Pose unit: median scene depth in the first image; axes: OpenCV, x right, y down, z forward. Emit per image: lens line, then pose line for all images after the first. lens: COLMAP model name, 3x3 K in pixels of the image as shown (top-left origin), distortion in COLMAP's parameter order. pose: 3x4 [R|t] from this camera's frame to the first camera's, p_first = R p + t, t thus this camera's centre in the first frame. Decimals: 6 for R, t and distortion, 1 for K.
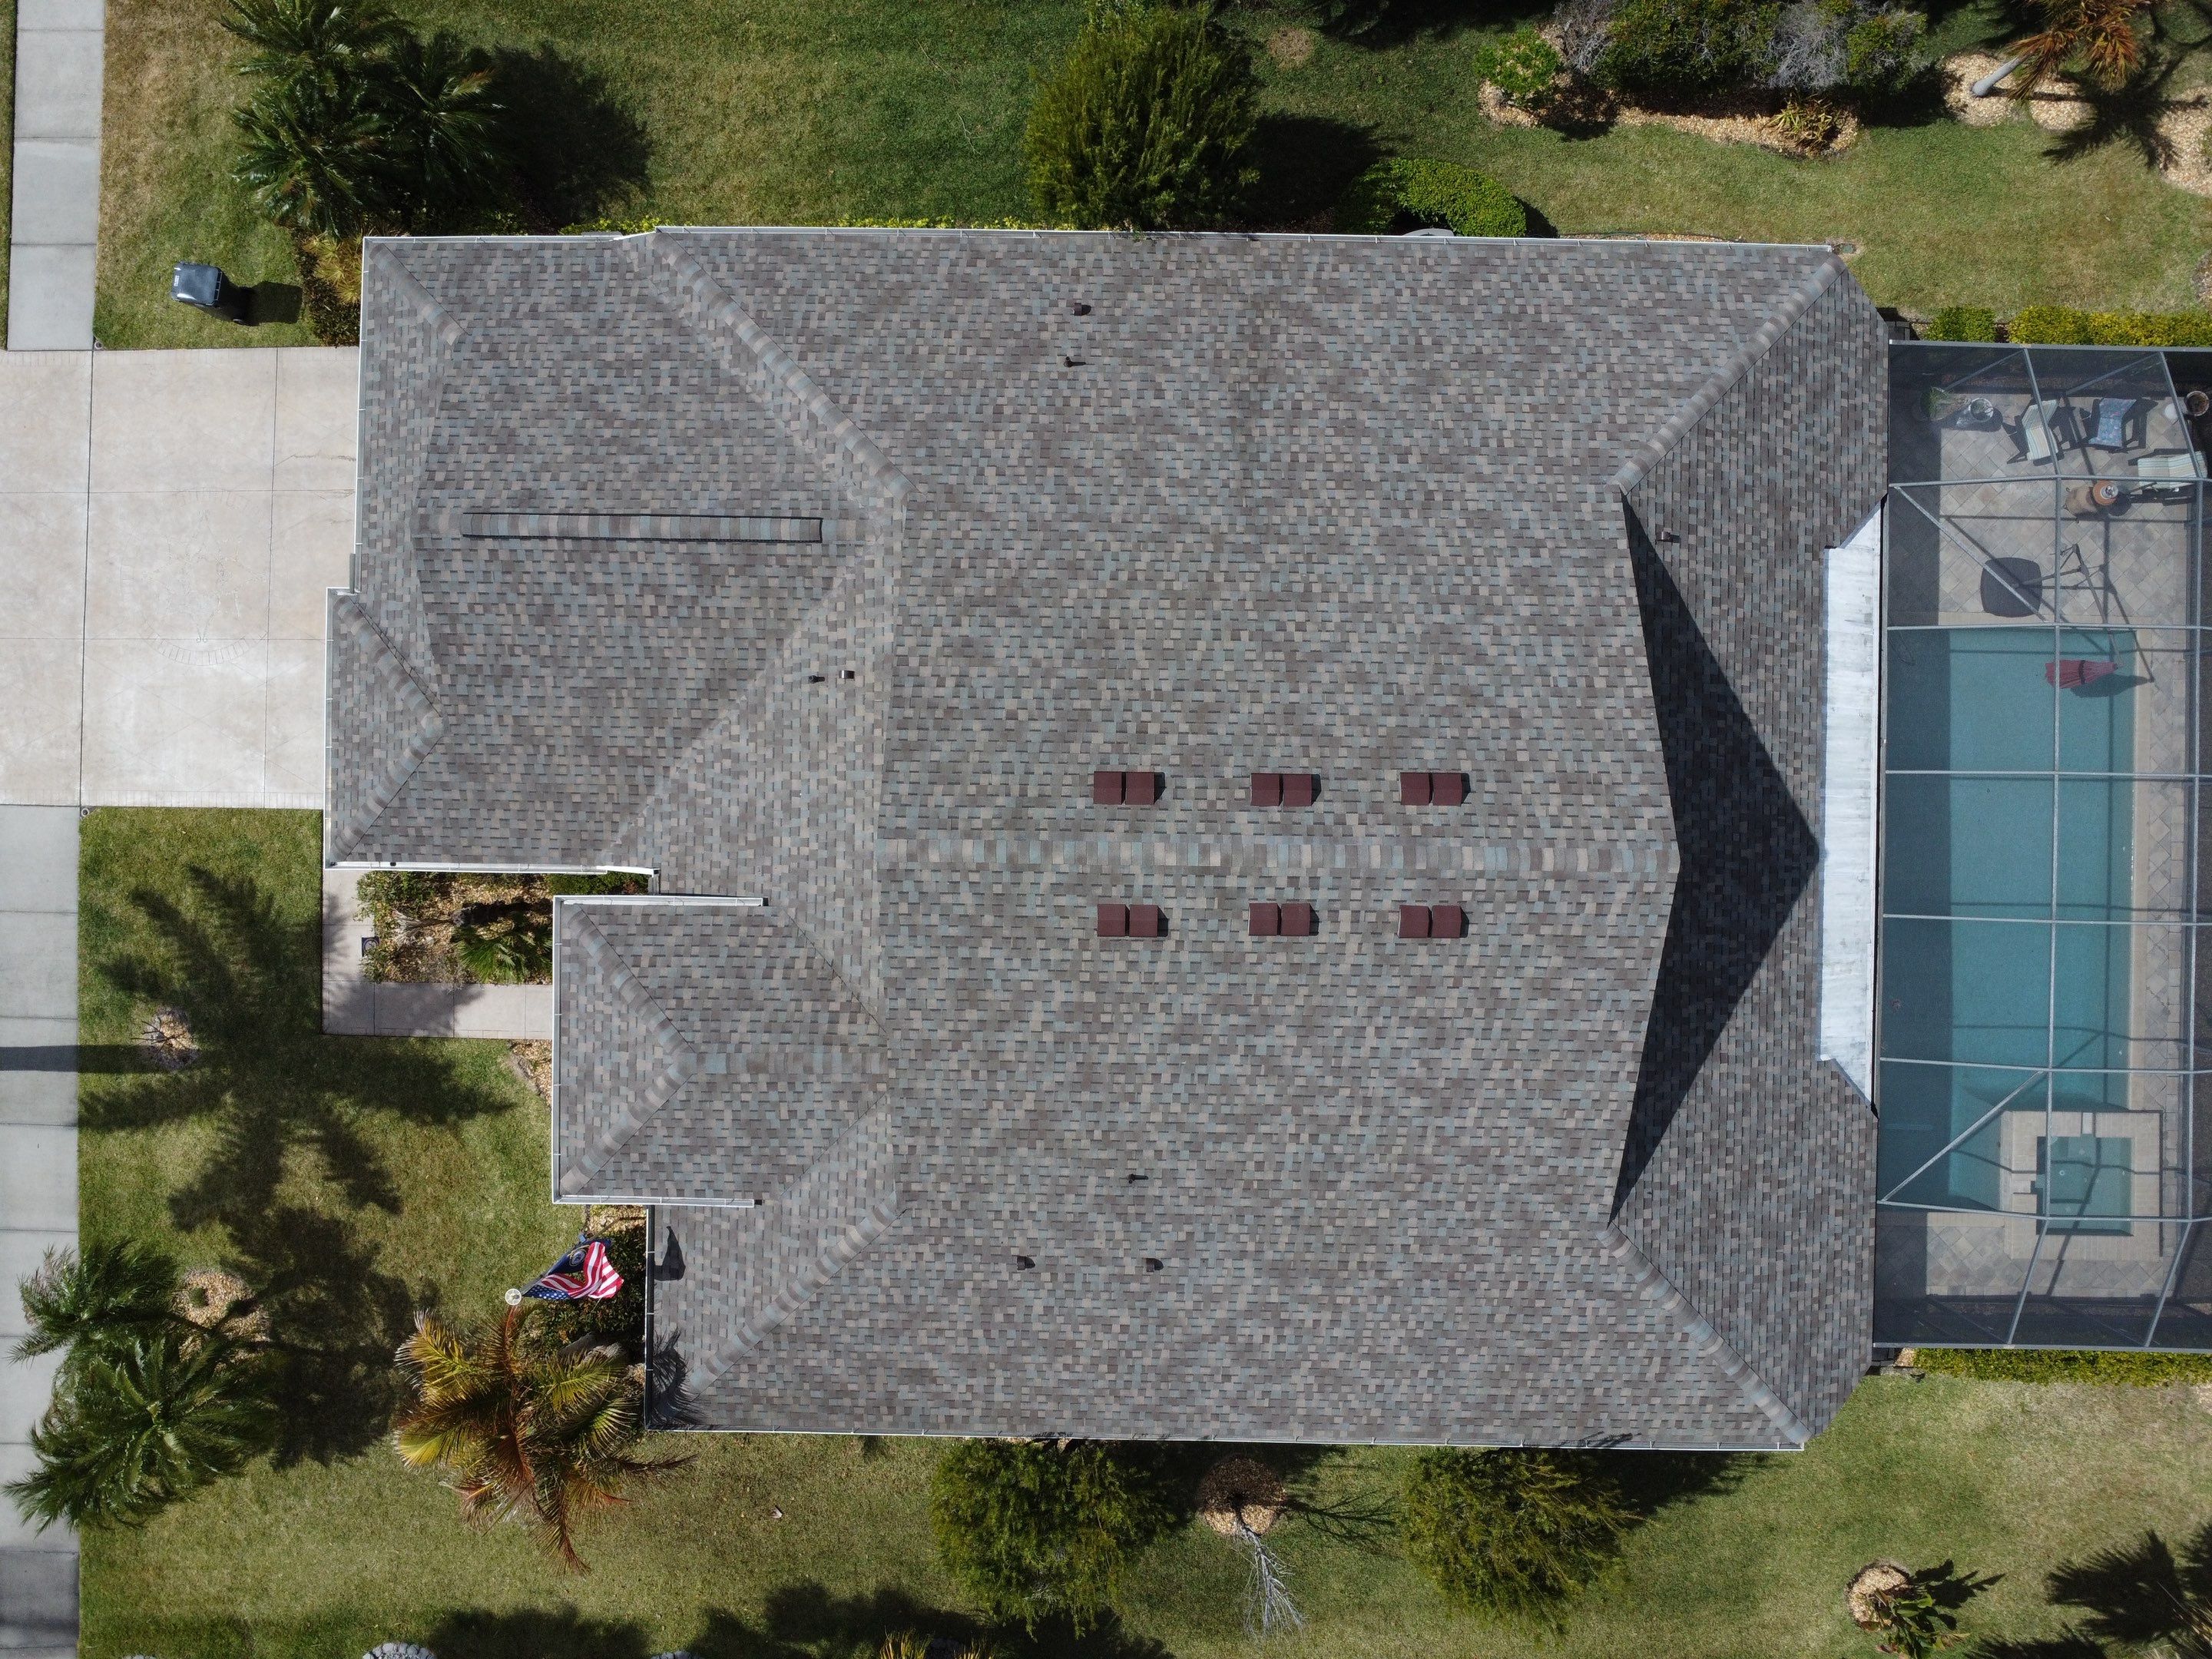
lens RADIAL K [[1599.6, 0, 1098.8], [0, 1599.6, 818.1], [0, 0, 1]] dist [-0.025813, -0.008467]
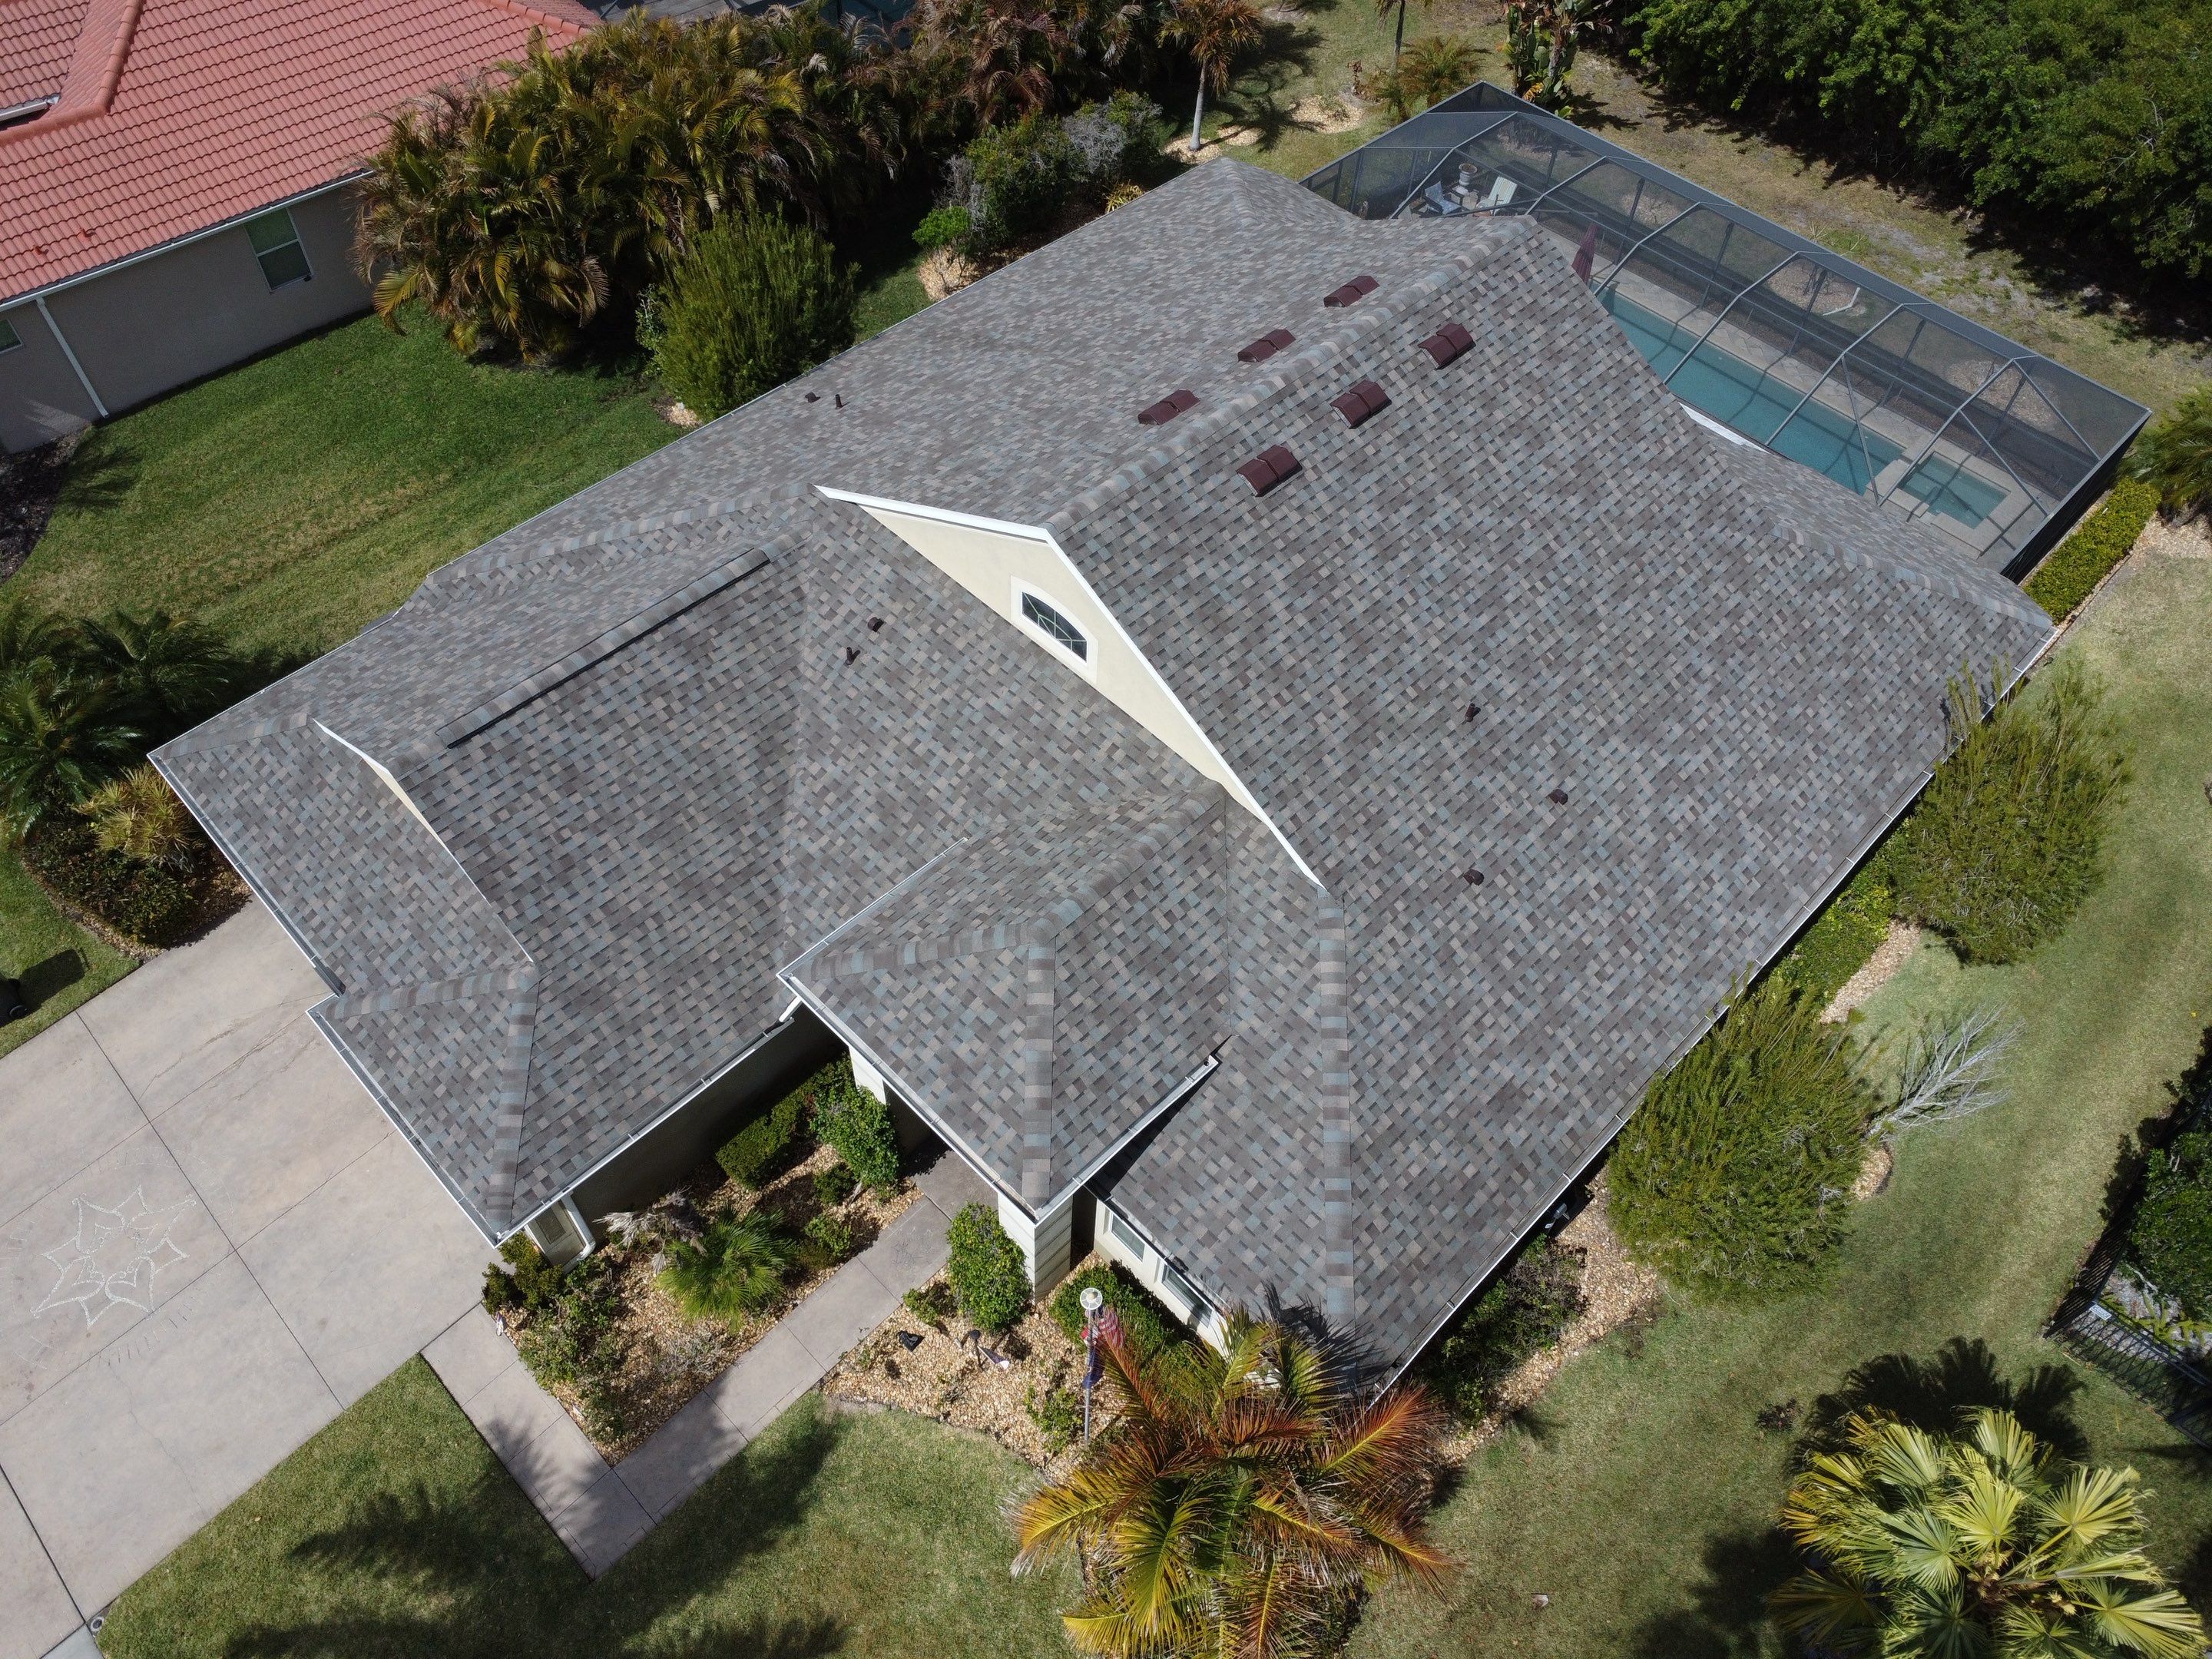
lens RADIAL K [[1599.6, 0, 1101.2], [0, 1599.6, 822.8], [0, 0, 1]] dist [-0.025813, -0.008467]
pose [[0.697561, -0.551029, 0.458012, -0.558958], [0.715343, 0.572268, -0.400991, 0.454879], [-0.041148, 0.607351, 0.793367, 0.289742]]
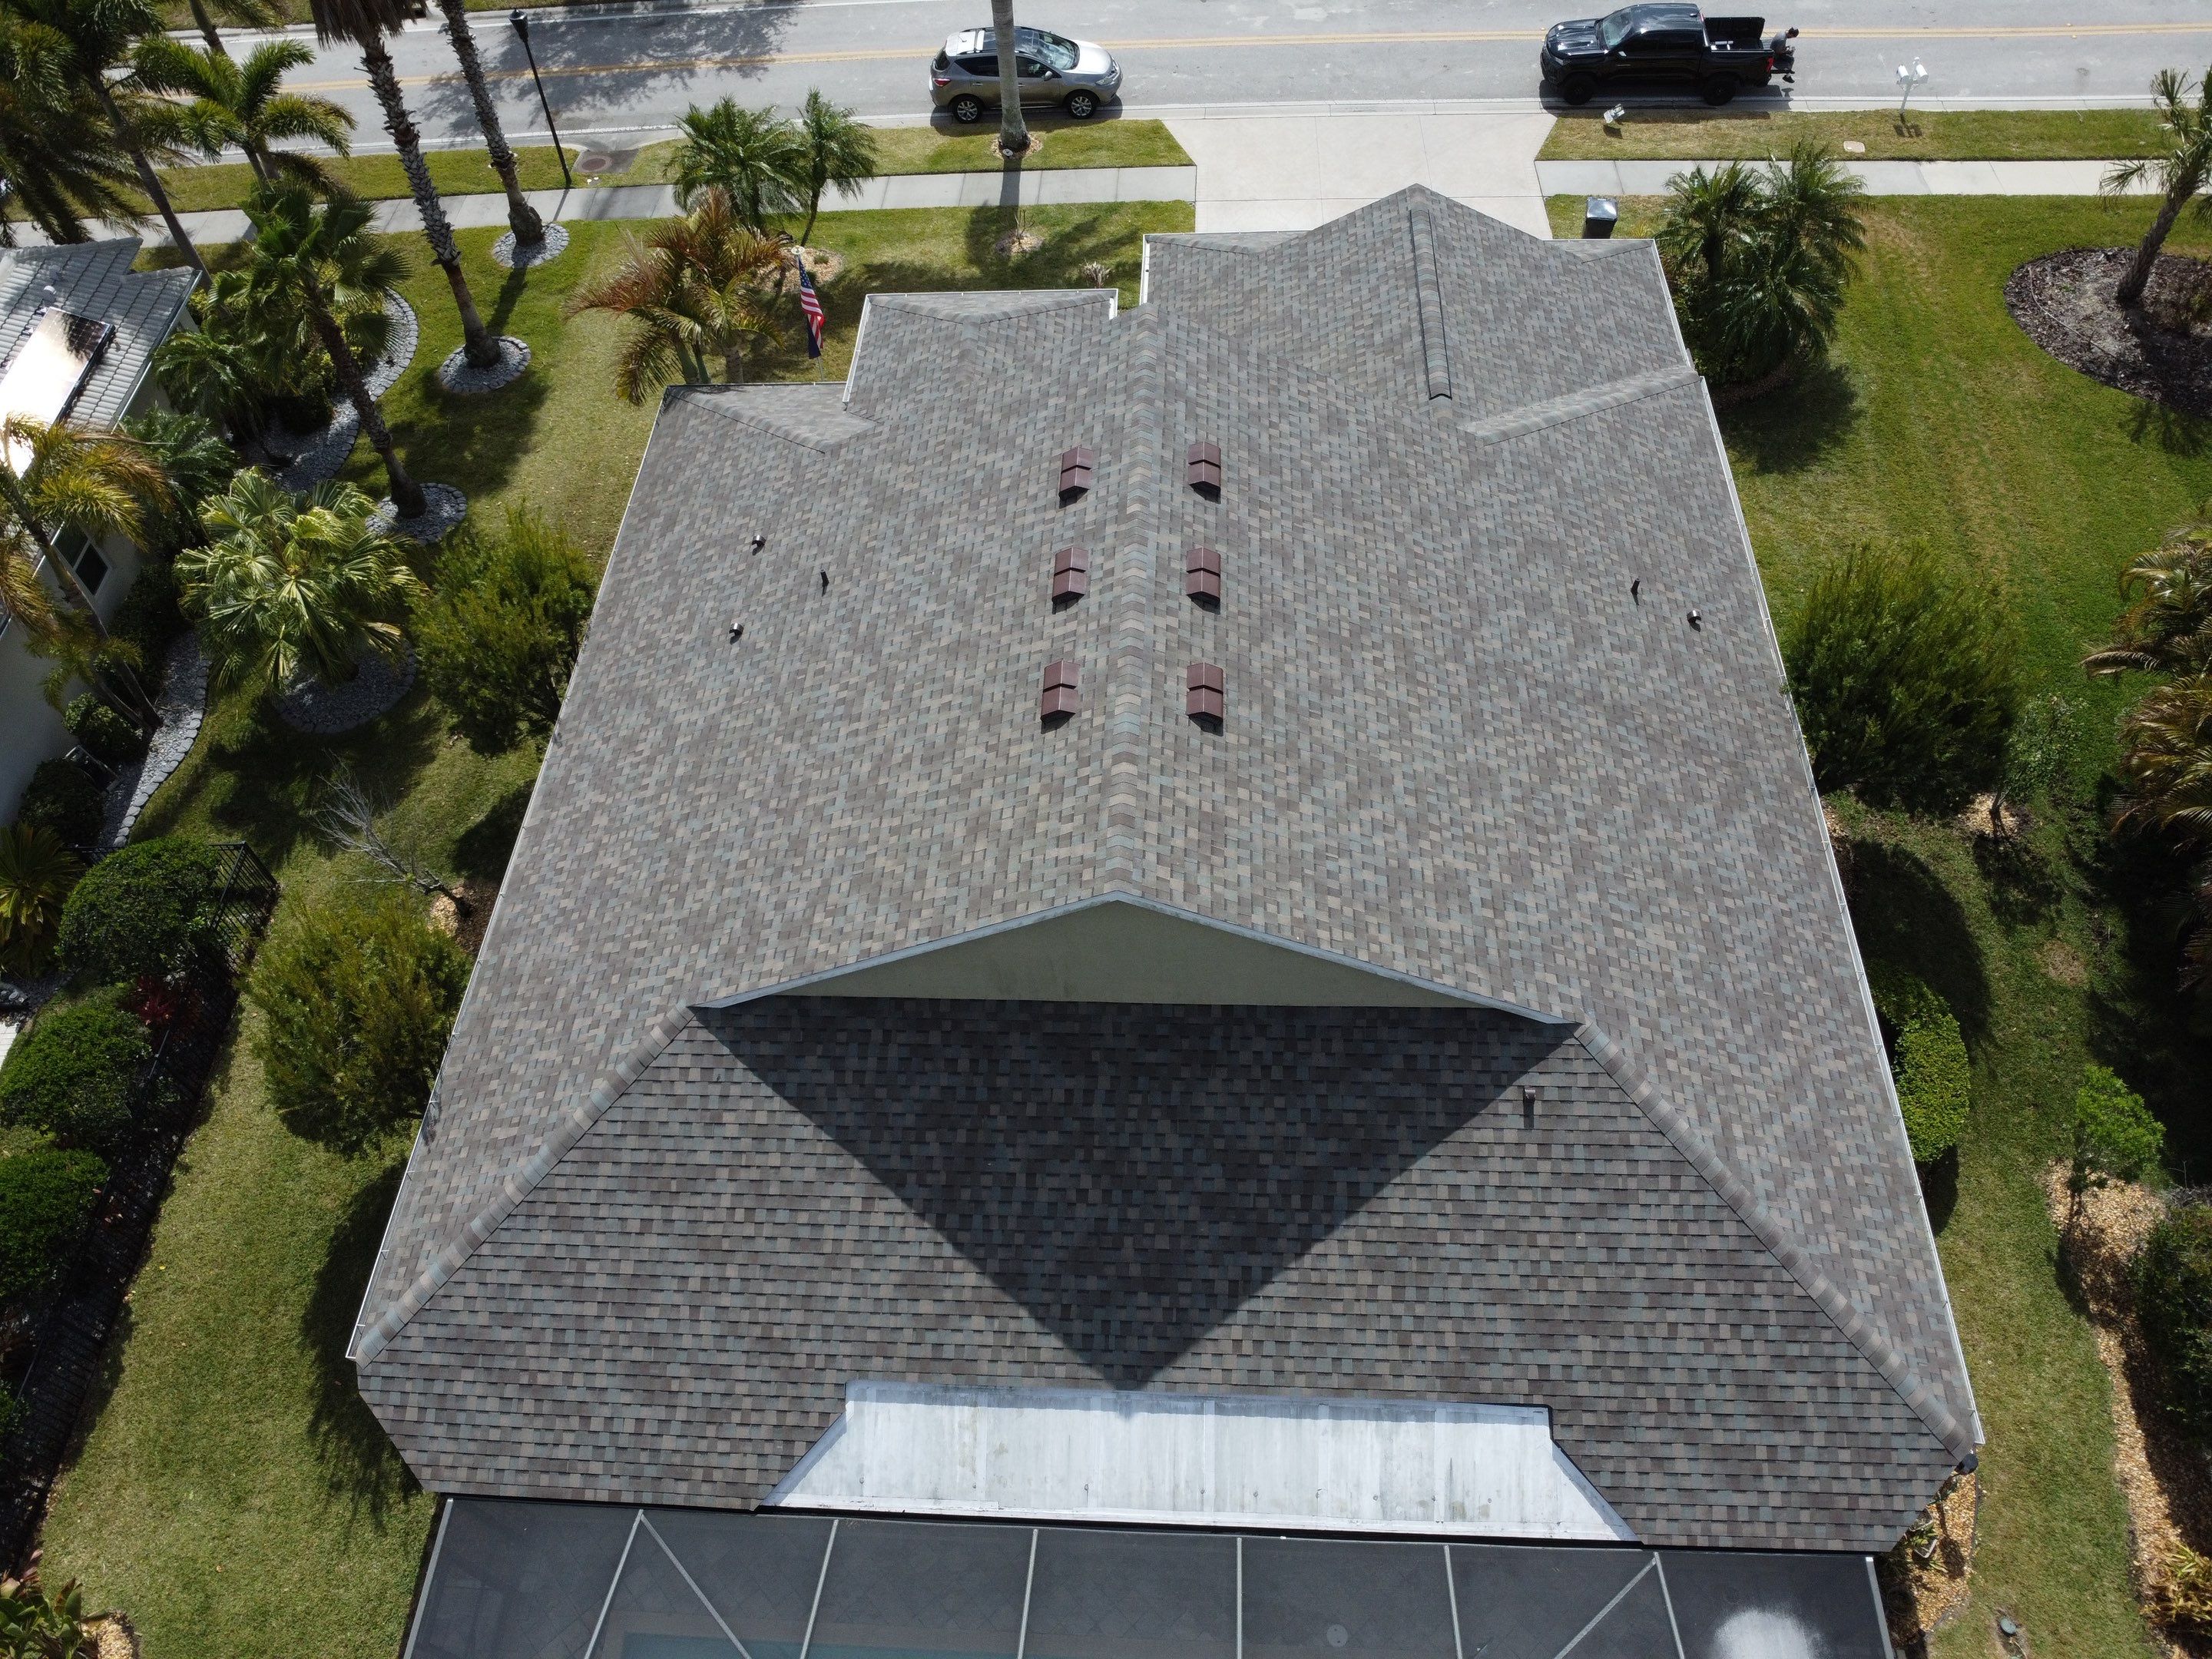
lens RADIAL K [[1599.6, 0, 1098.3], [0, 1599.6, 824.2], [0, 0, 1]] dist [-0.025813, -0.008467]
pose [[-0.036247, 0.808426, -0.587481, 0.699183], [-0.997750, 0.003901, 0.066928, -0.015927], [0.056398, 0.588586, 0.806465, 0.261249]]
